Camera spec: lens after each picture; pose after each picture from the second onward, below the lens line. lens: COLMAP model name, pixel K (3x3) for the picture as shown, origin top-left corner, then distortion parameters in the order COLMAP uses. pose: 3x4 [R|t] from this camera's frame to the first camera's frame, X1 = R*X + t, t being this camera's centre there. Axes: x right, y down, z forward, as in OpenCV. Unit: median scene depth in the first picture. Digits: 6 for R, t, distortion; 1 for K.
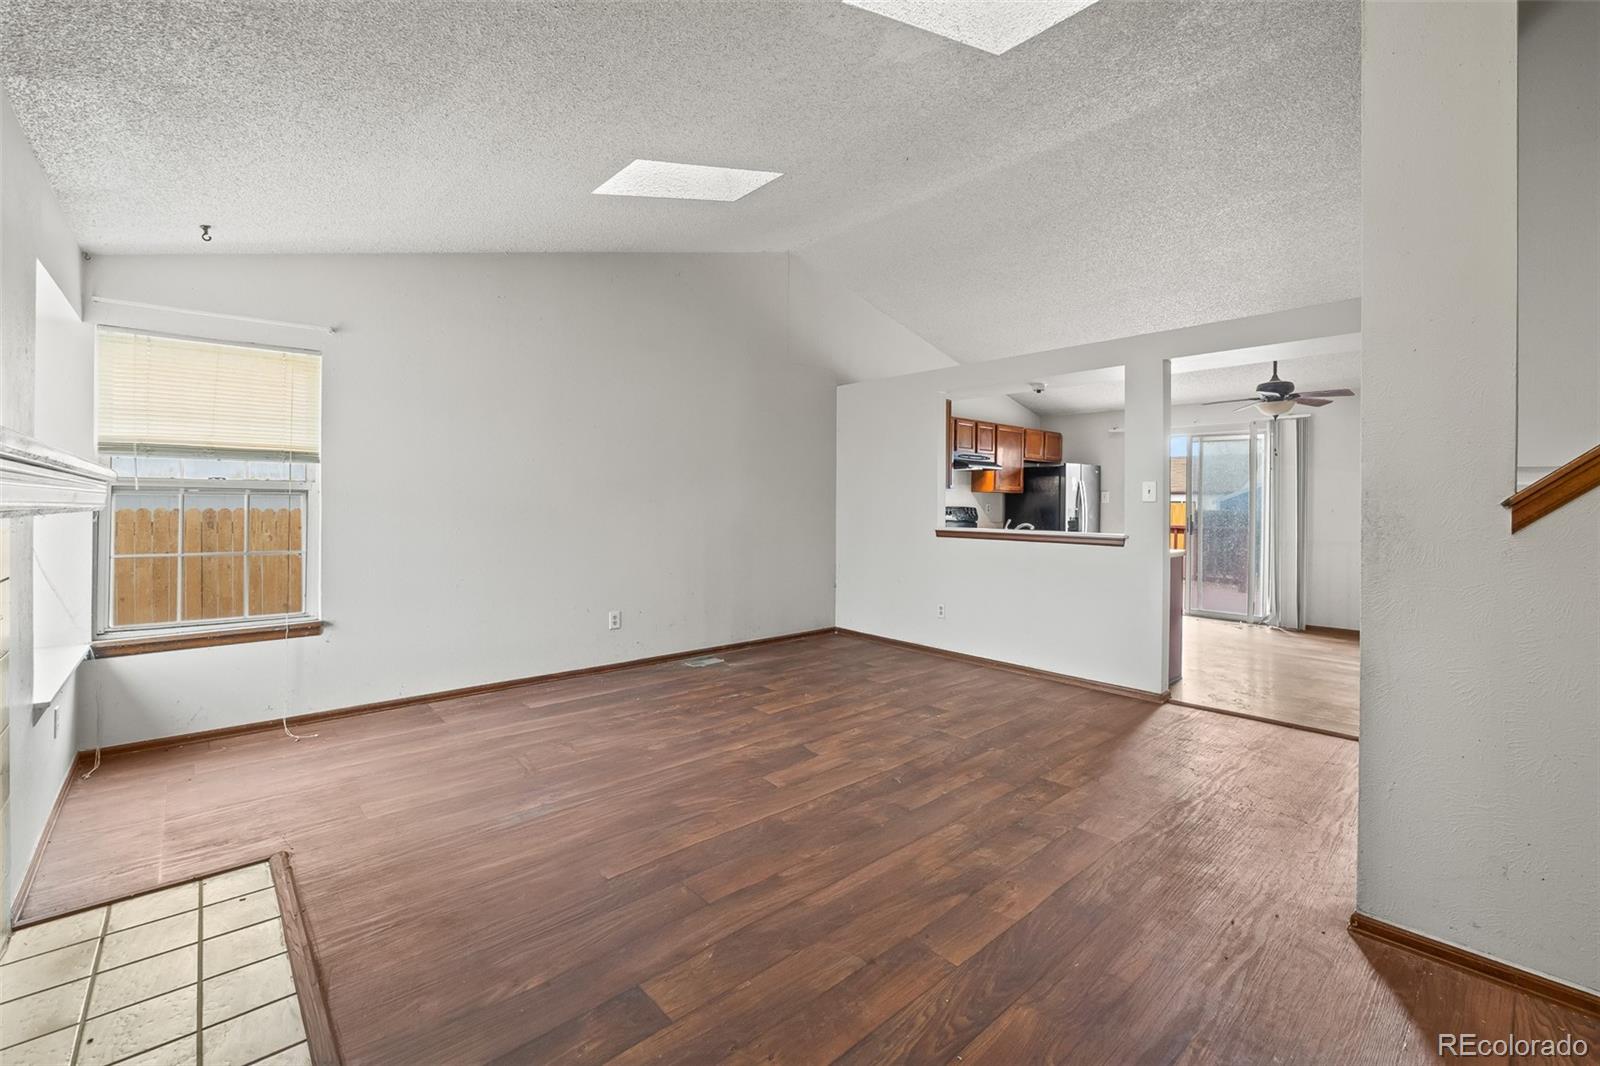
lens RADIAL K [[685.3, 0, 802.4], [0, 685.3, 500.4], [0, 0, 1]] dist [-0.001477, -0.000338]
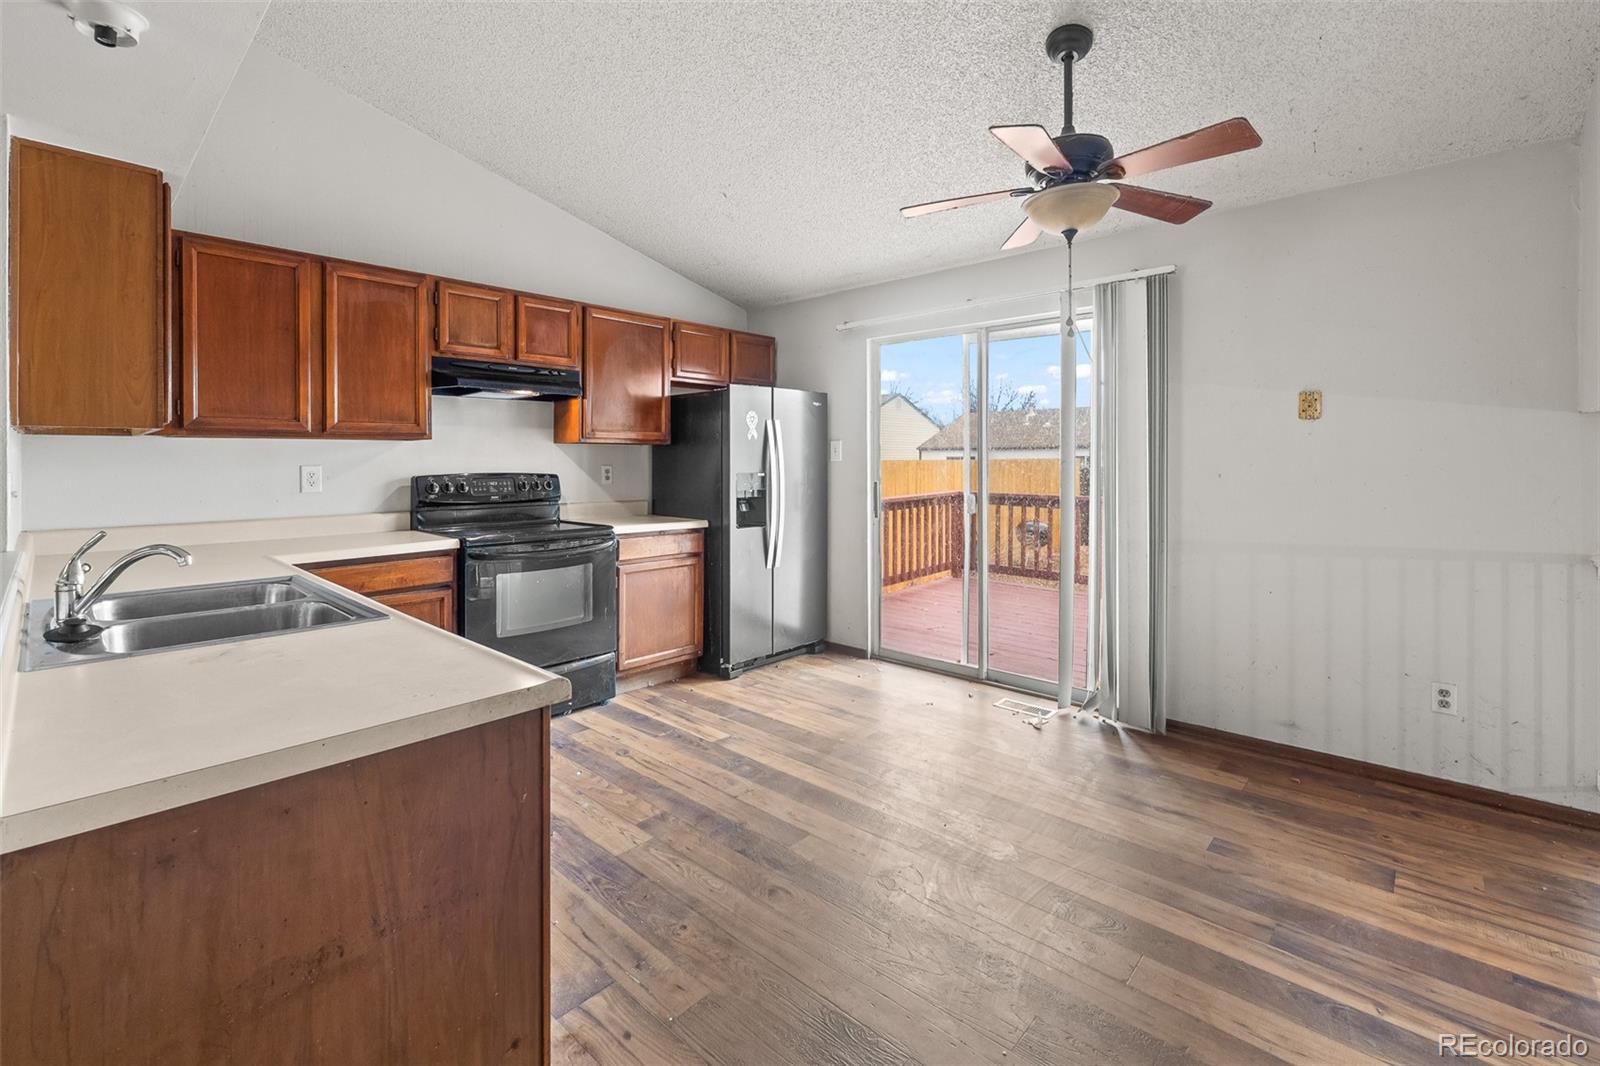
lens RADIAL K [[704.8, 0, 805.5], [0, 704.8, 466.0], [0, 0, 1]] dist [-0.002557, -0.000427]
pose [[0.994828, -0.011501, 0.100923, 0.504745], [0.010463, 0.999887, 0.010814, 0.001257], [-0.101036, -0.009702, 0.994835, 0.624219]]
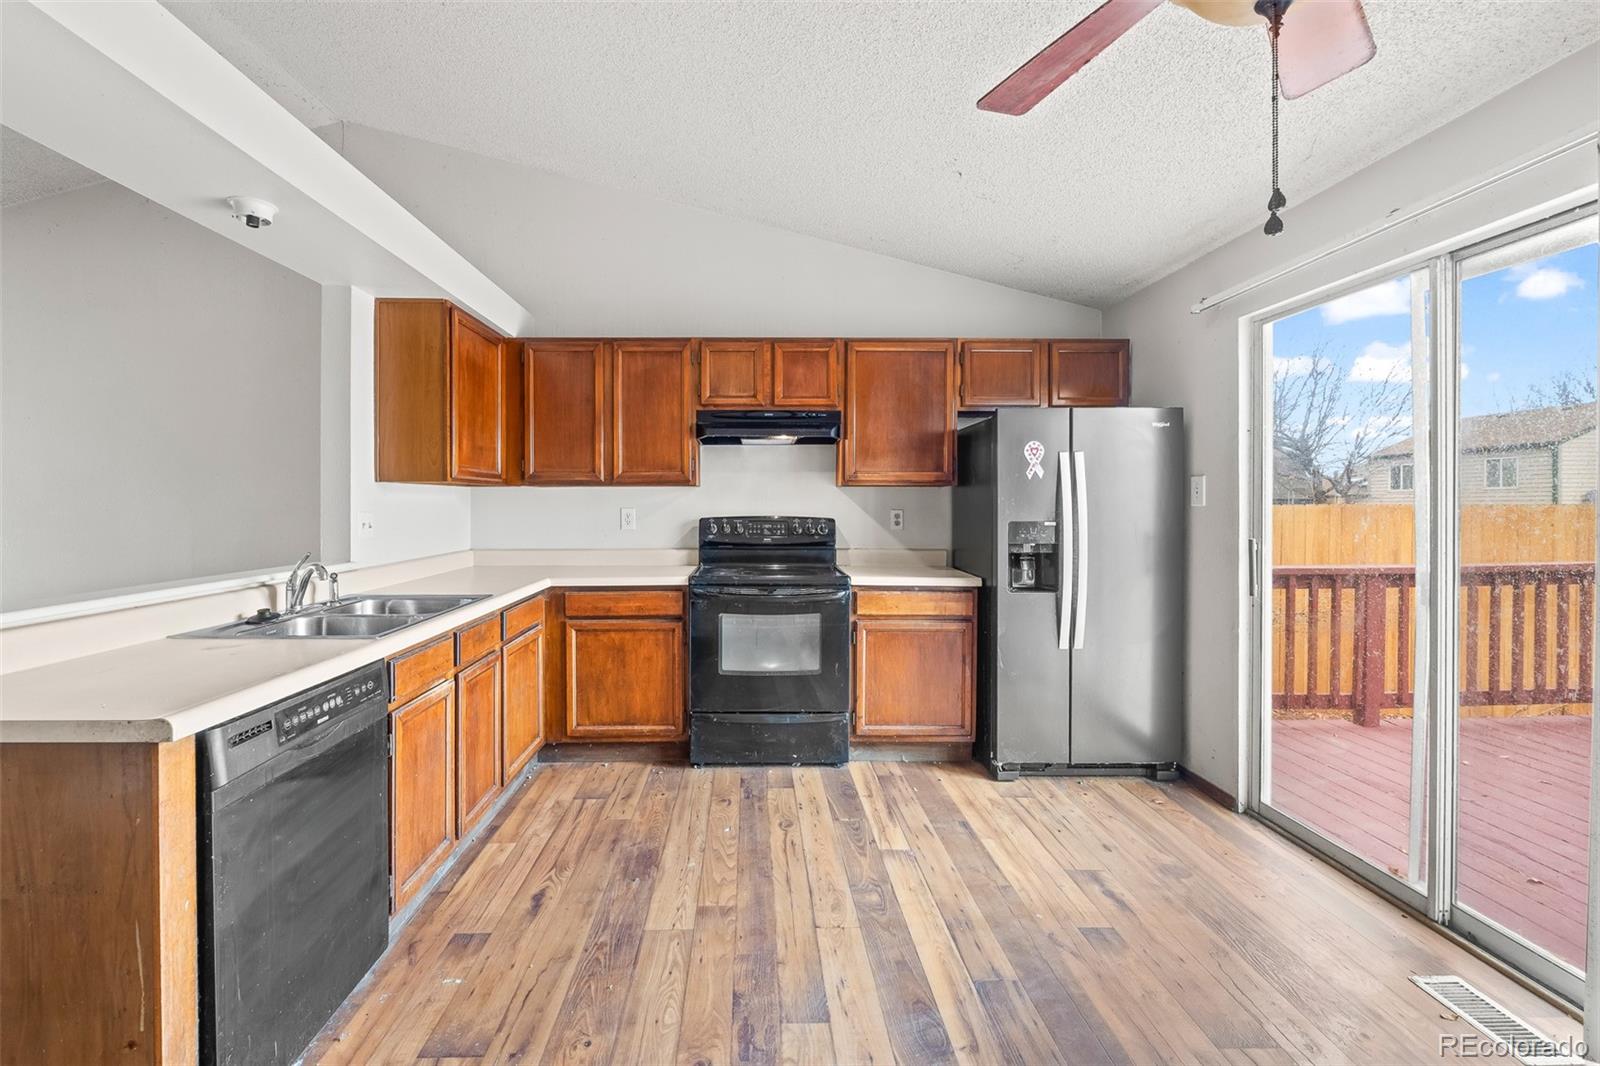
lens RADIAL K [[692.2, 0, 755.6], [0, 692.2, 507.0], [0, 0, 1]] dist [-0.006848, -0.000267]
pose [[0.748860, -0.004956, -0.662710, 0.710947], [0.007855, 0.999968, 0.001397, 0.001887], [0.662682, -0.006252, 0.748875, 0.787987]]
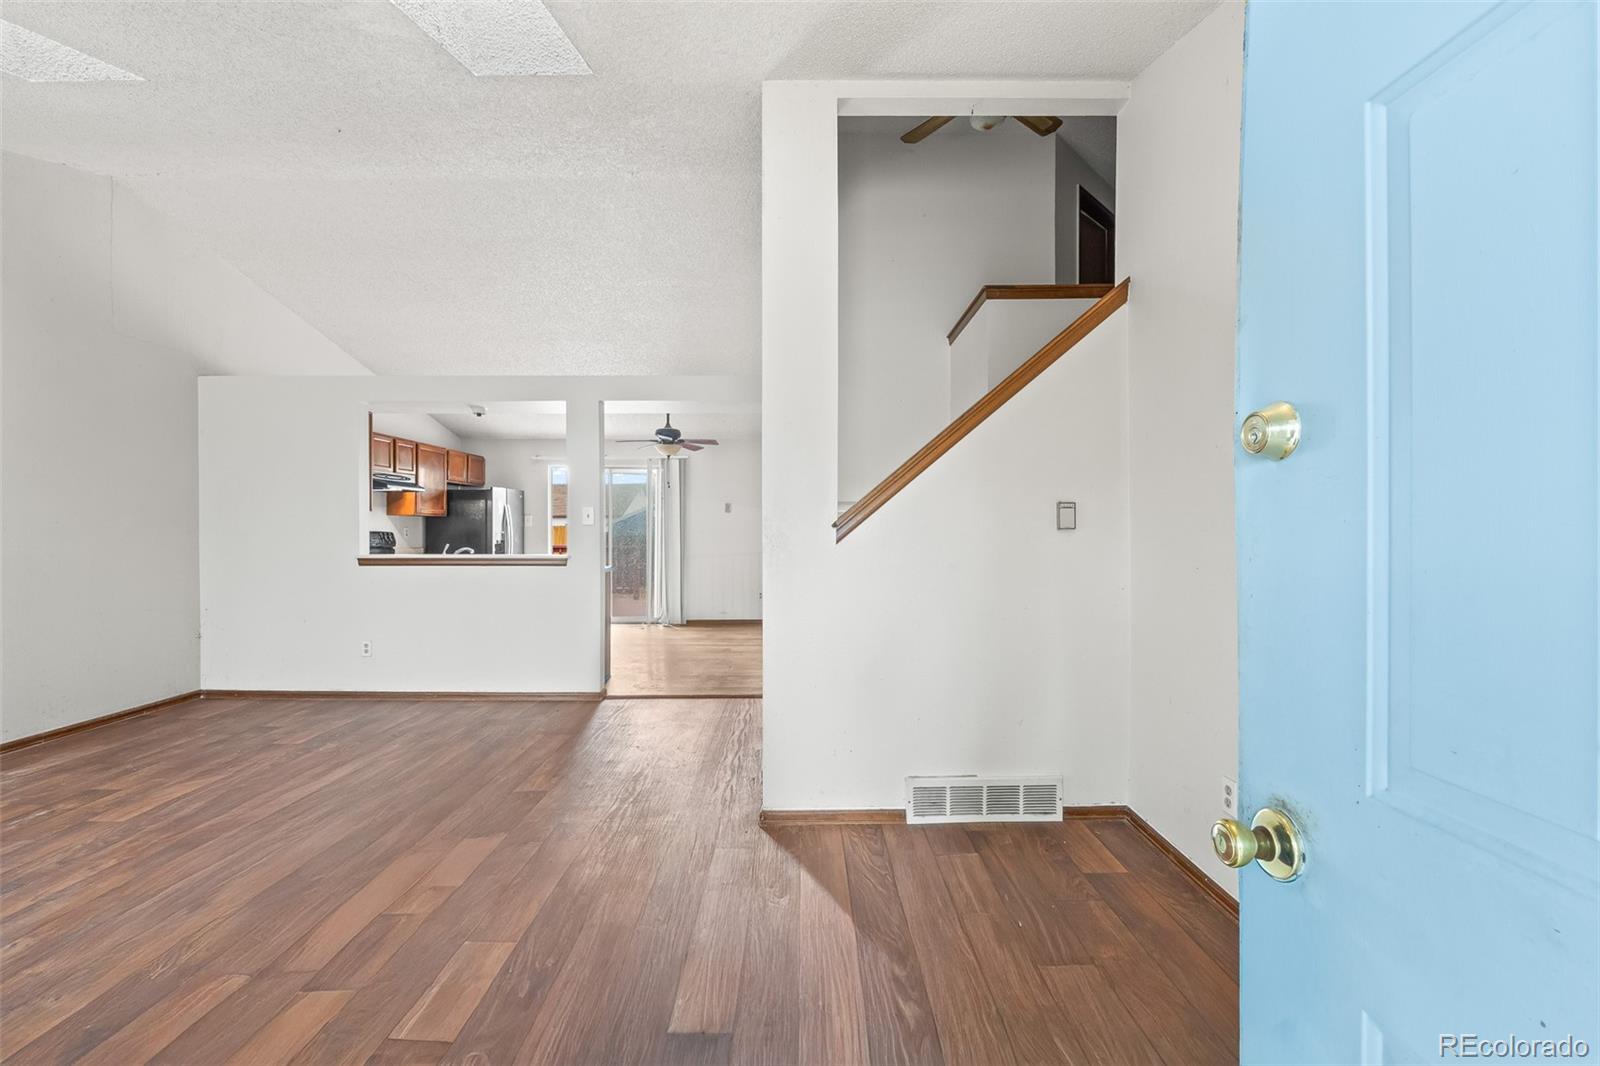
lens RADIAL K [[670.8, 0, 797.1], [0, 670.8, 527.7], [0, 0, 1]] dist [-0.000753, -0.000359]
pose [[0.671504, -0.008228, 0.740955, -0.062412], [0.003679, 0.999963, 0.007770, -0.000369], [-0.740992, -0.002492, 0.671510, 0.000974]]
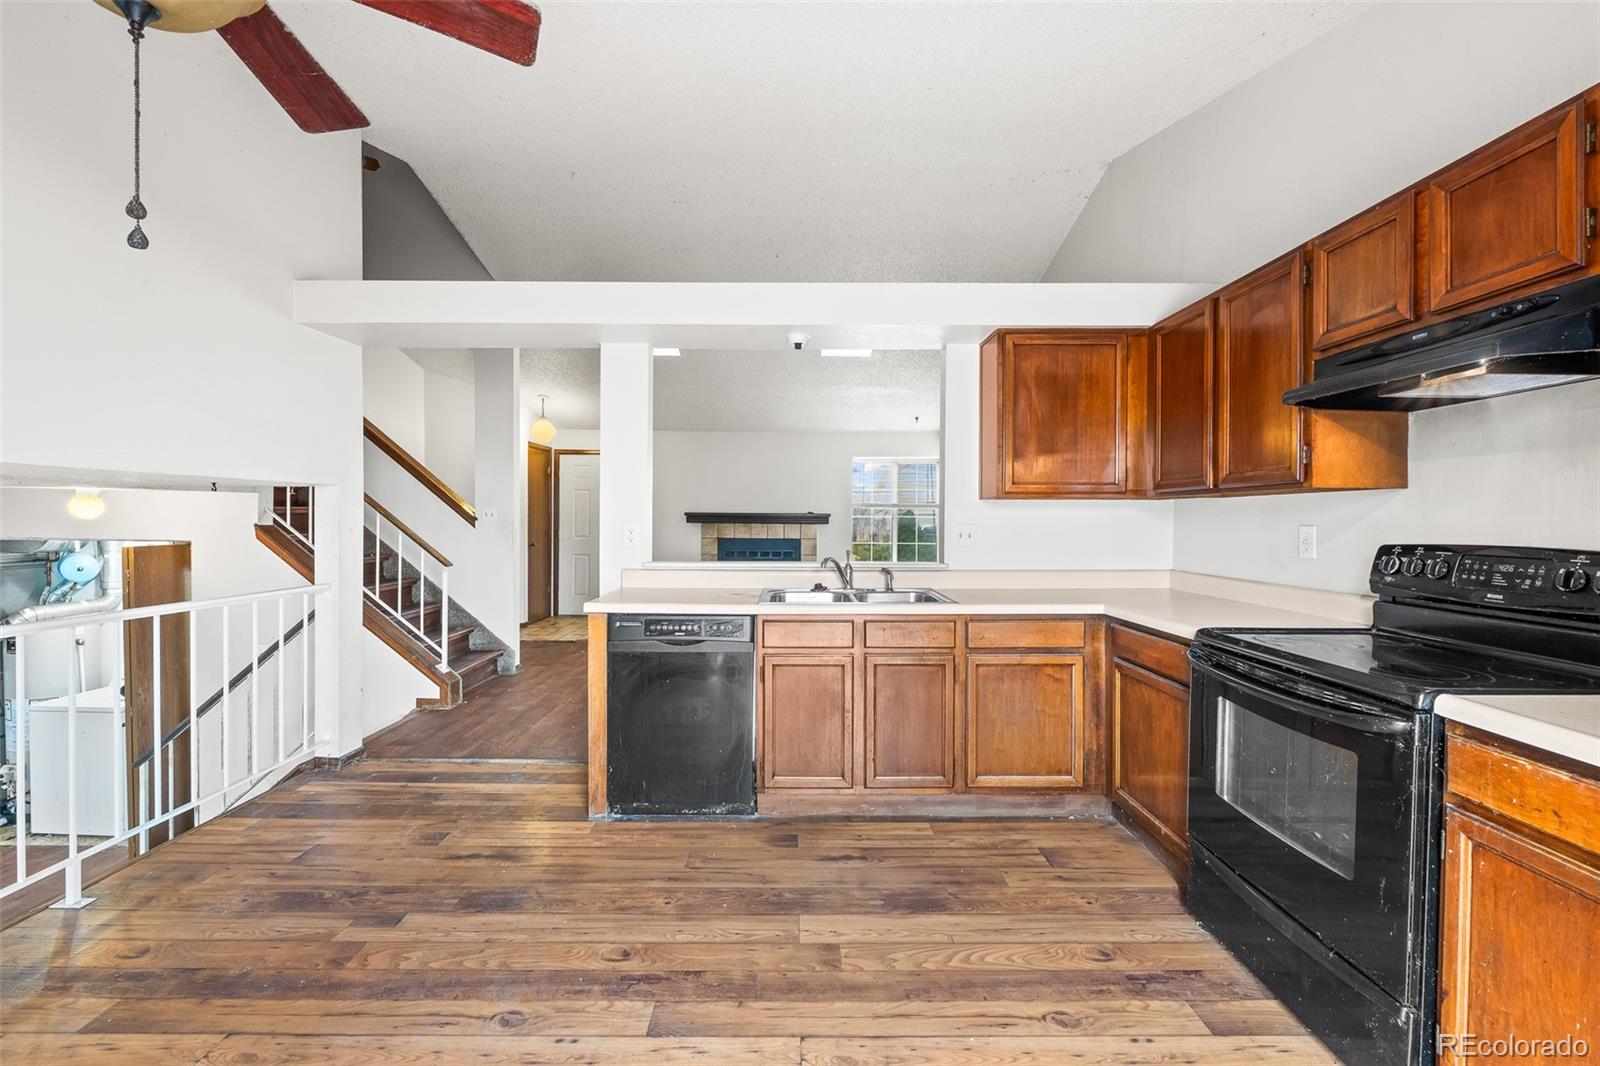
lens RADIAL K [[670.8, 0, 797.1], [0, 670.8, 527.7], [0, 0, 1]] dist [-0.000753, -0.000359]
pose [[-0.667007, -0.002072, -0.745048, 0.708226], [-0.008593, 0.999951, 0.004911, 0.004695], [0.745002, 0.009678, -0.666992, 1.245511]]
